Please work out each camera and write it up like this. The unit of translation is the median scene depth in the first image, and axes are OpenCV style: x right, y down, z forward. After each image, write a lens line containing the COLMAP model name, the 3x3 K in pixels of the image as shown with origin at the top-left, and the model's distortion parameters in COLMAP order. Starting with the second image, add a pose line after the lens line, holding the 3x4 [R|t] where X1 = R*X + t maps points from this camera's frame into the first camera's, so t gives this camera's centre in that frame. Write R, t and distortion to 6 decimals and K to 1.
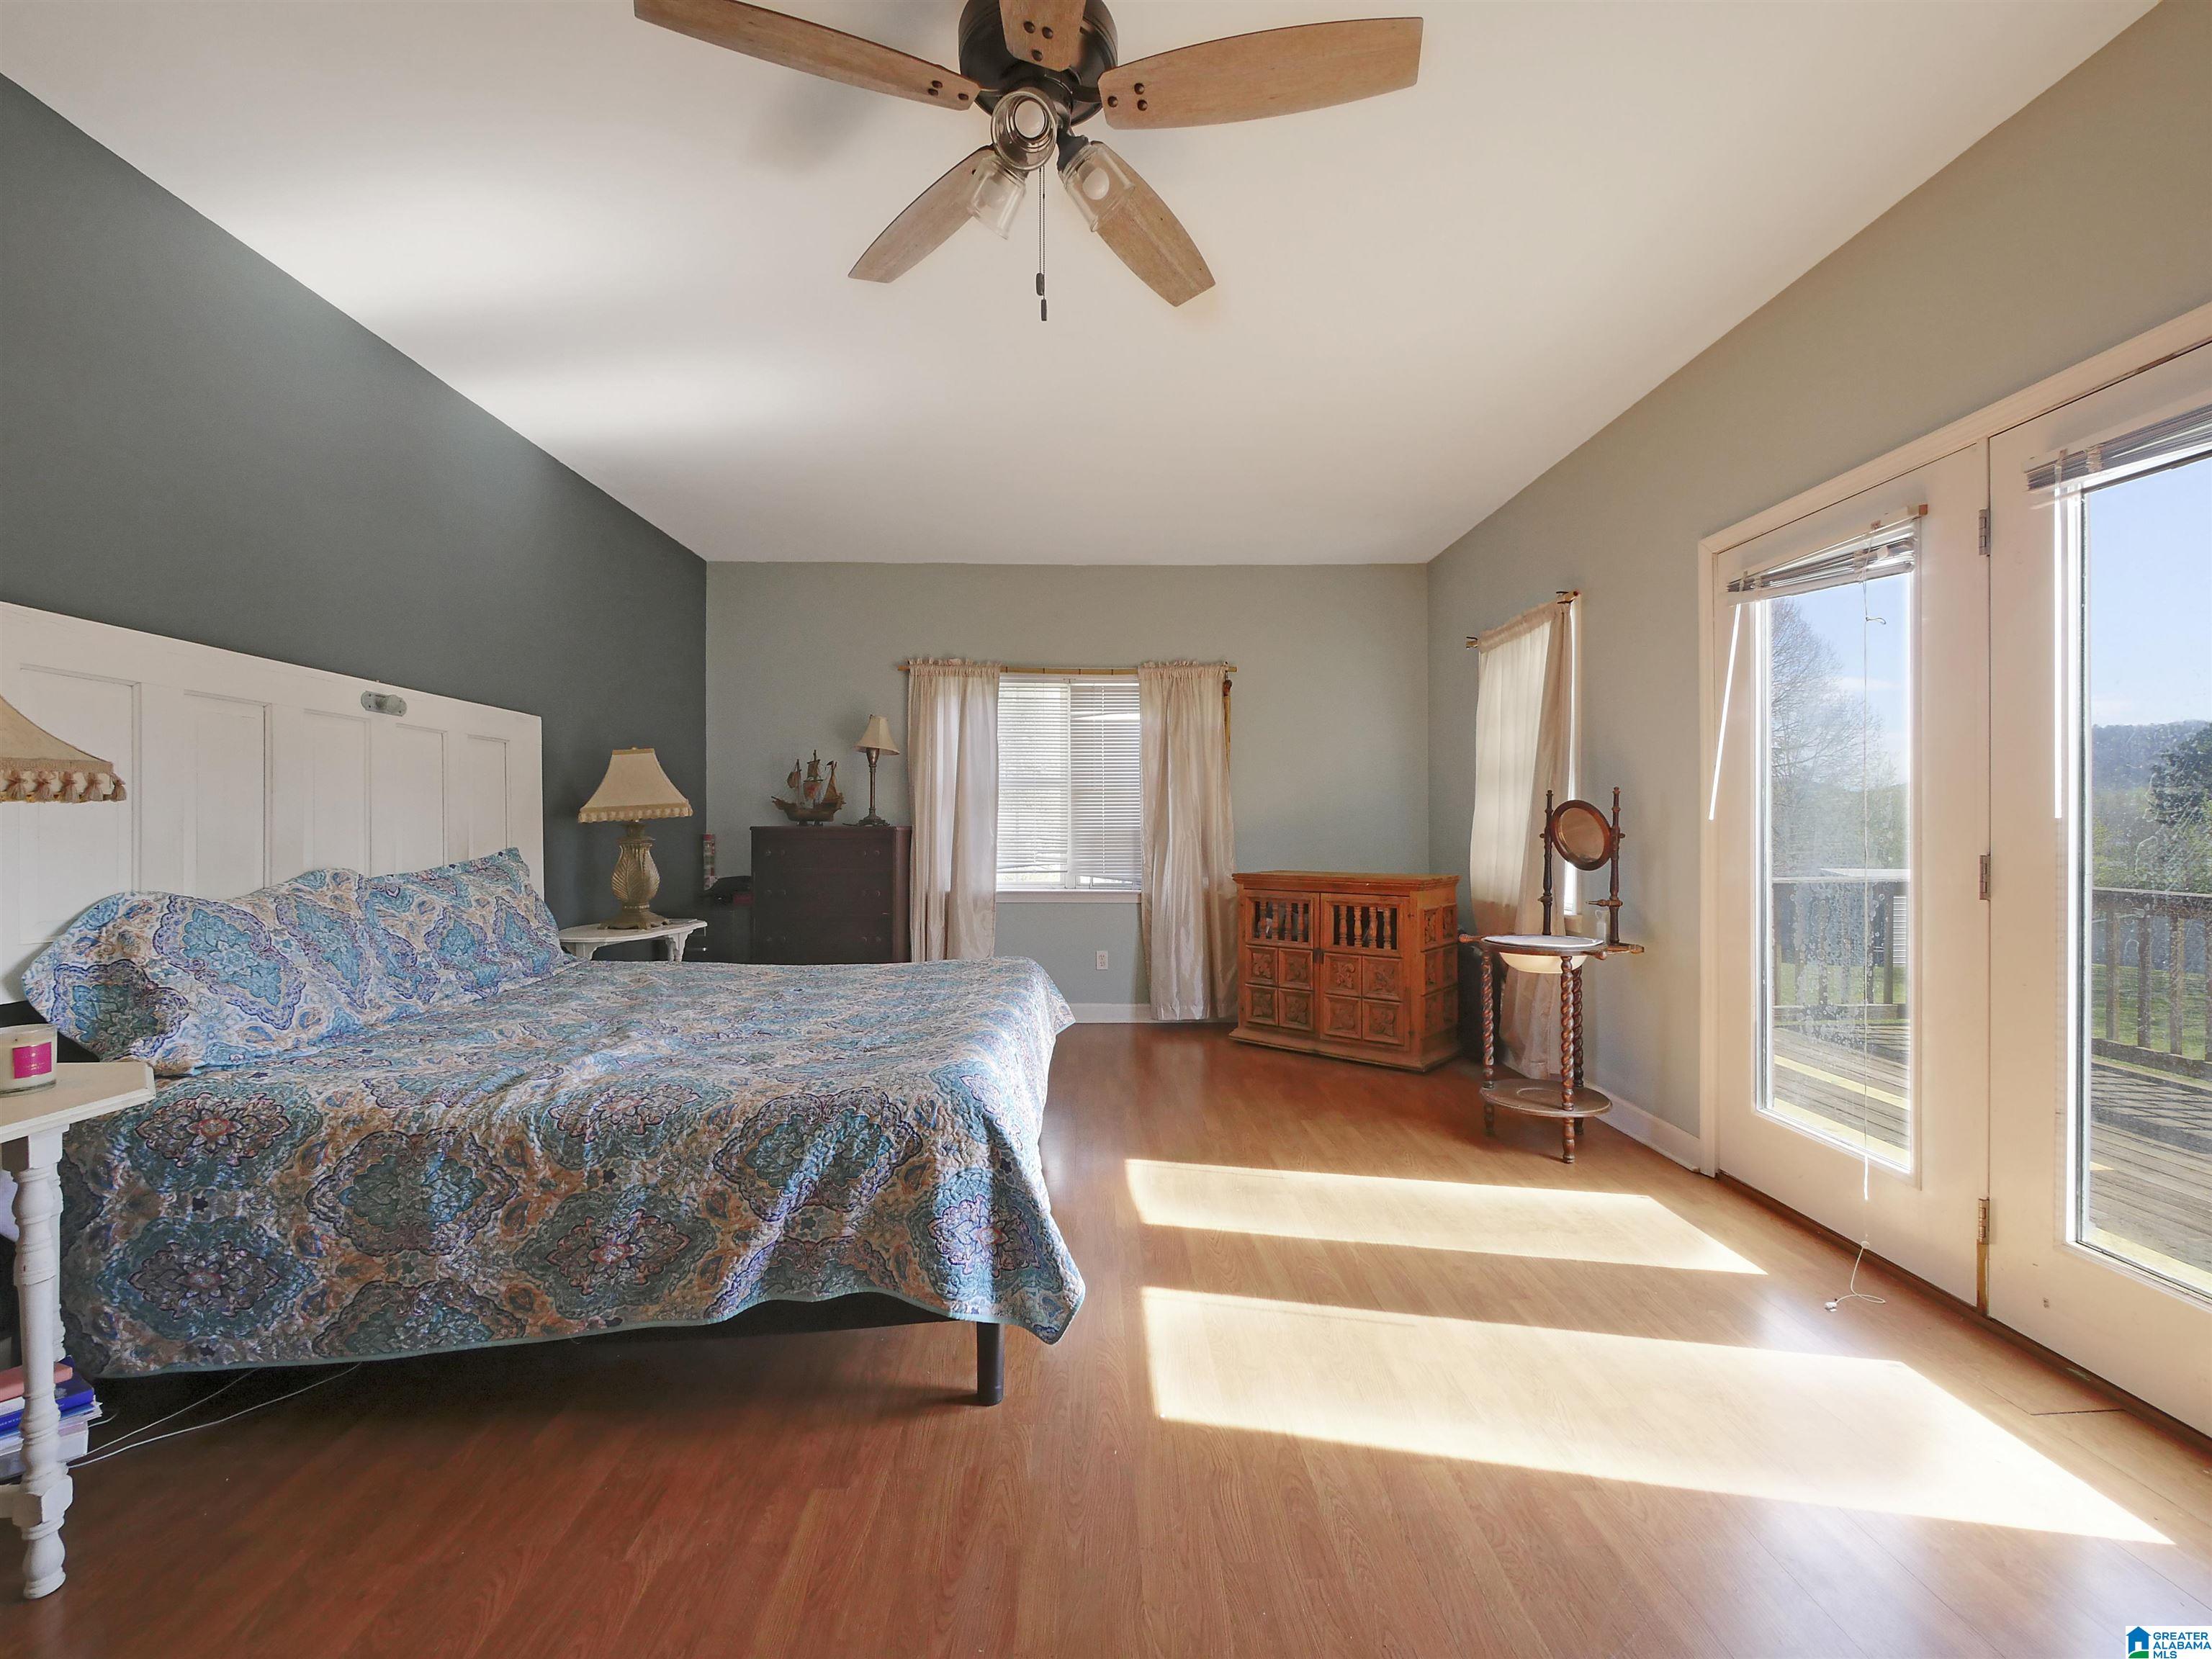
lens RADIAL K [[947.2, 0, 1106.0], [0, 947.2, 829.5], [0, 0, 1]] dist [0.001281, 0.000124]
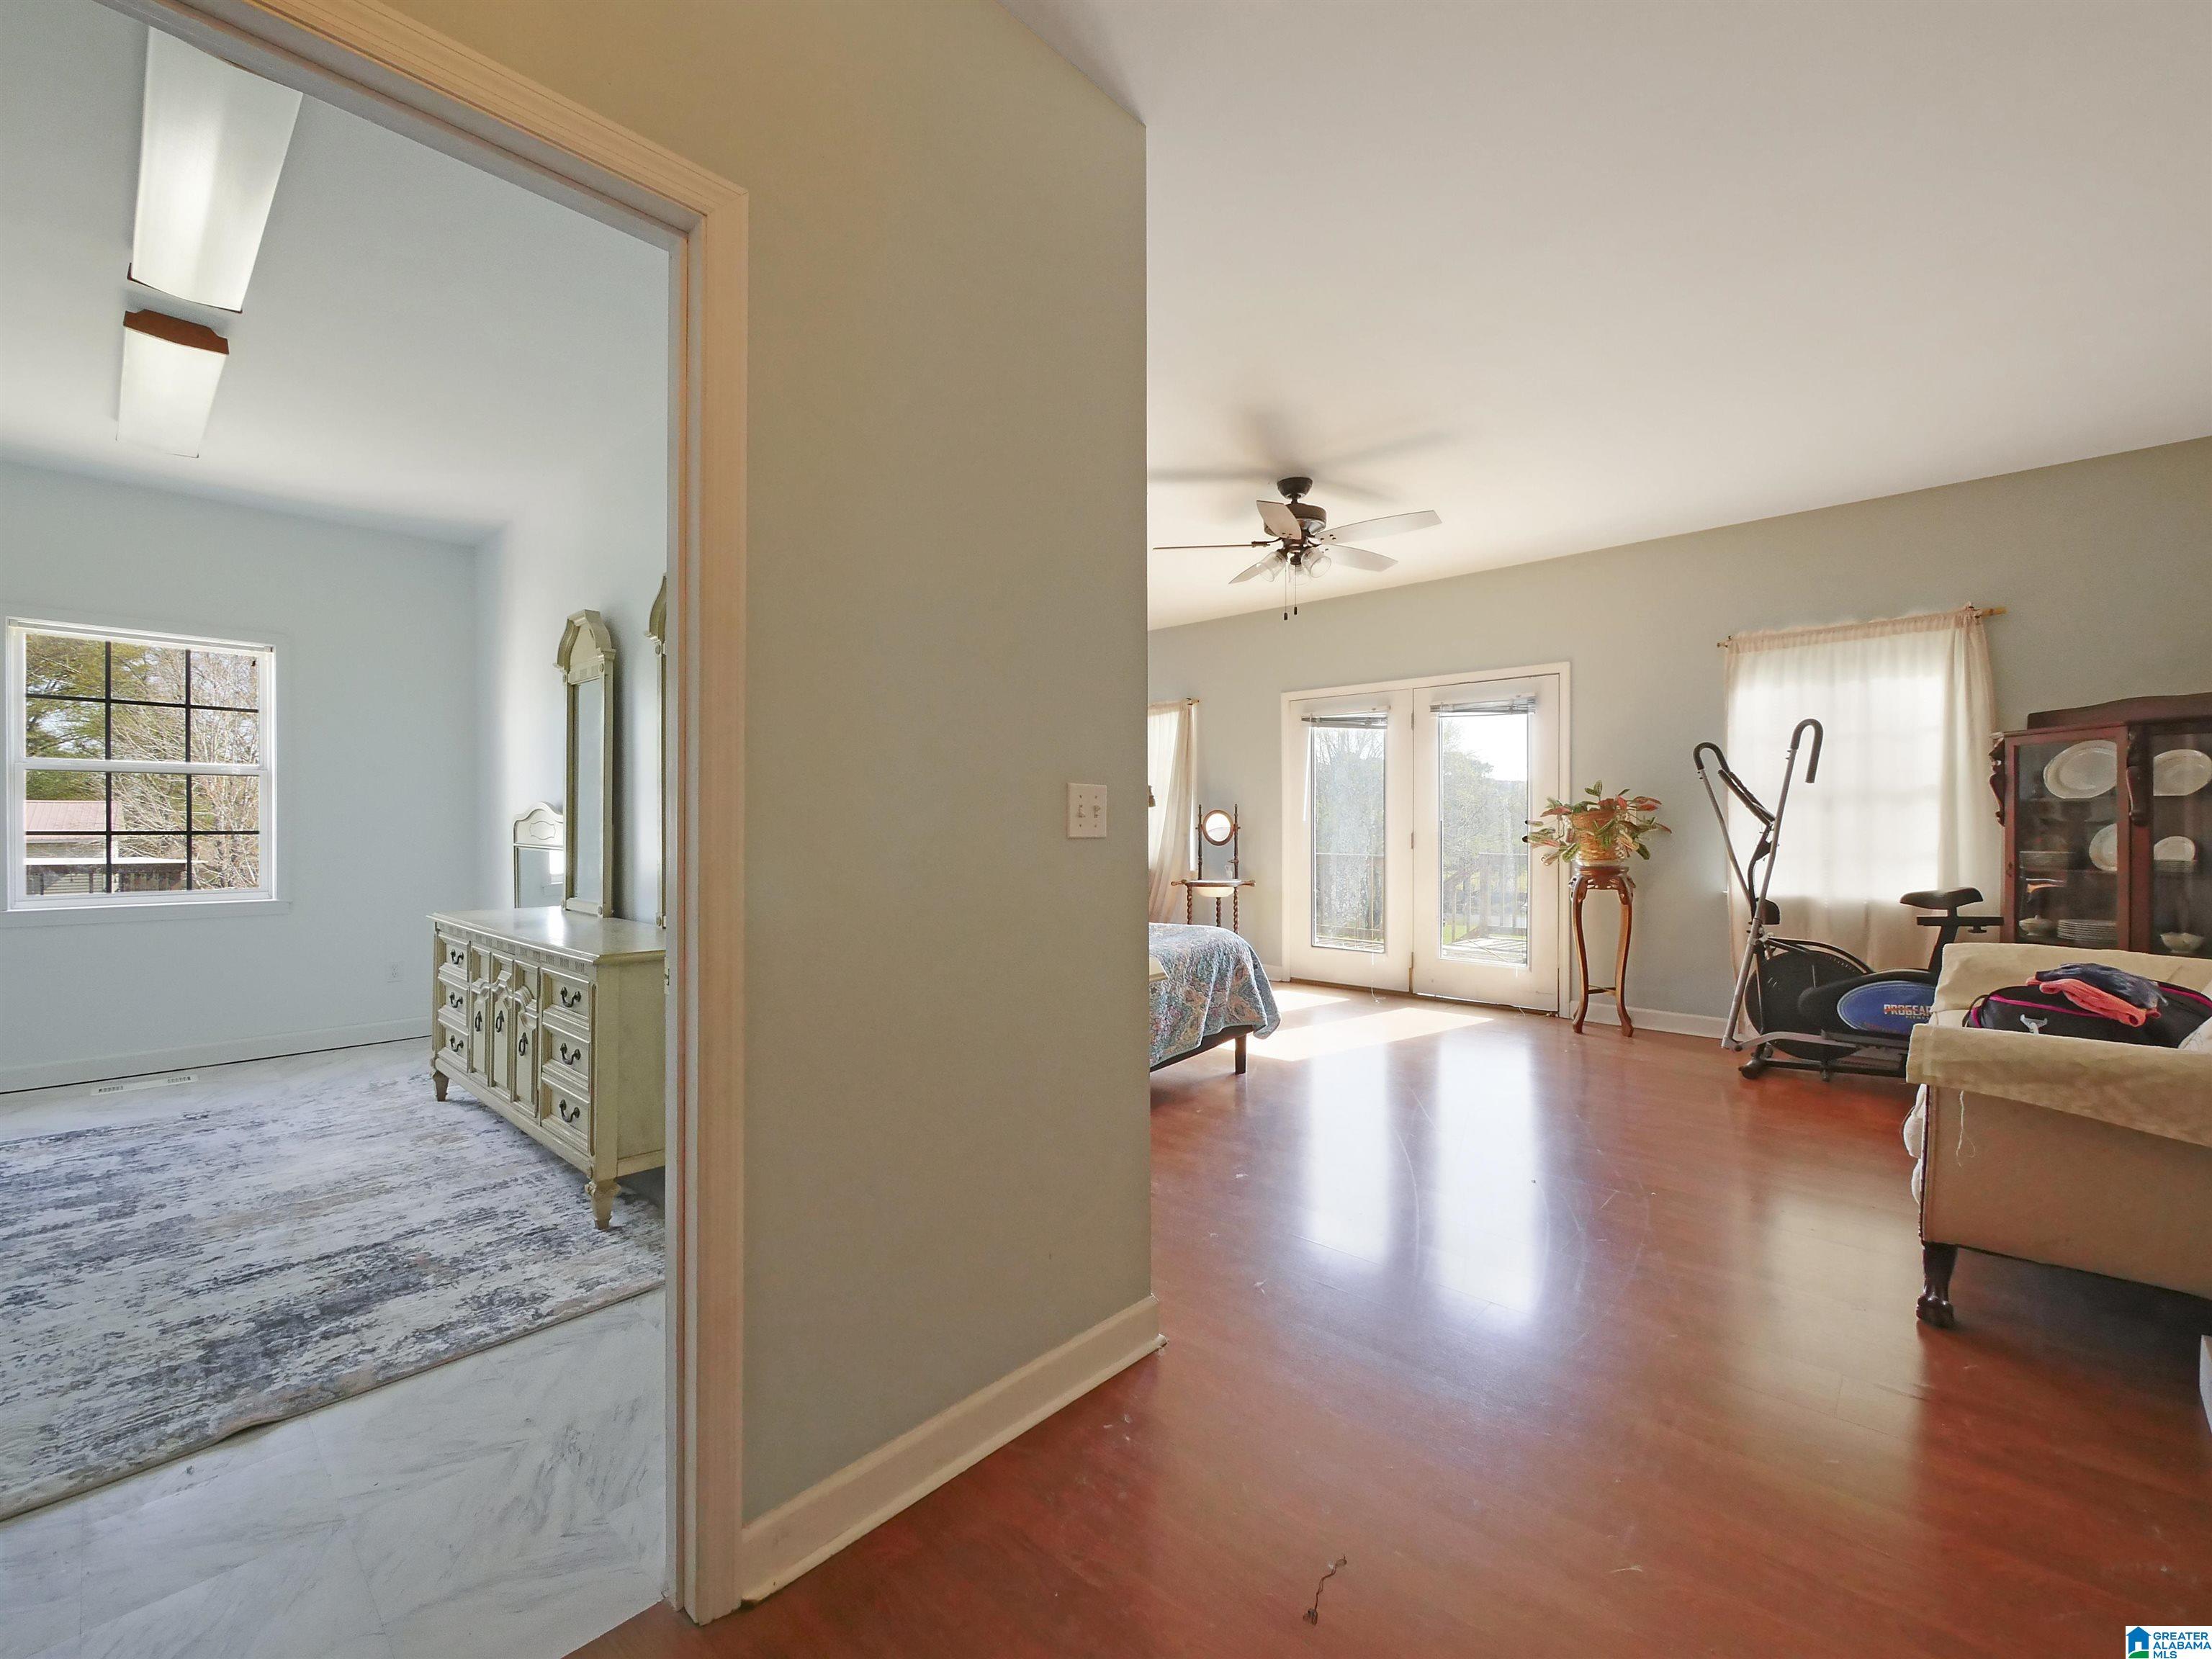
lens RADIAL K [[947.2, 0, 1106.0], [0, 947.2, 829.5], [0, 0, 1]] dist [0.001281, 0.000124]
pose [[0.690719, -0.003264, 0.723116, -1.974159], [0.003730, 0.999993, 0.000952, 0.010147], [-0.723114, 0.002039, 0.690726, -0.339007]]
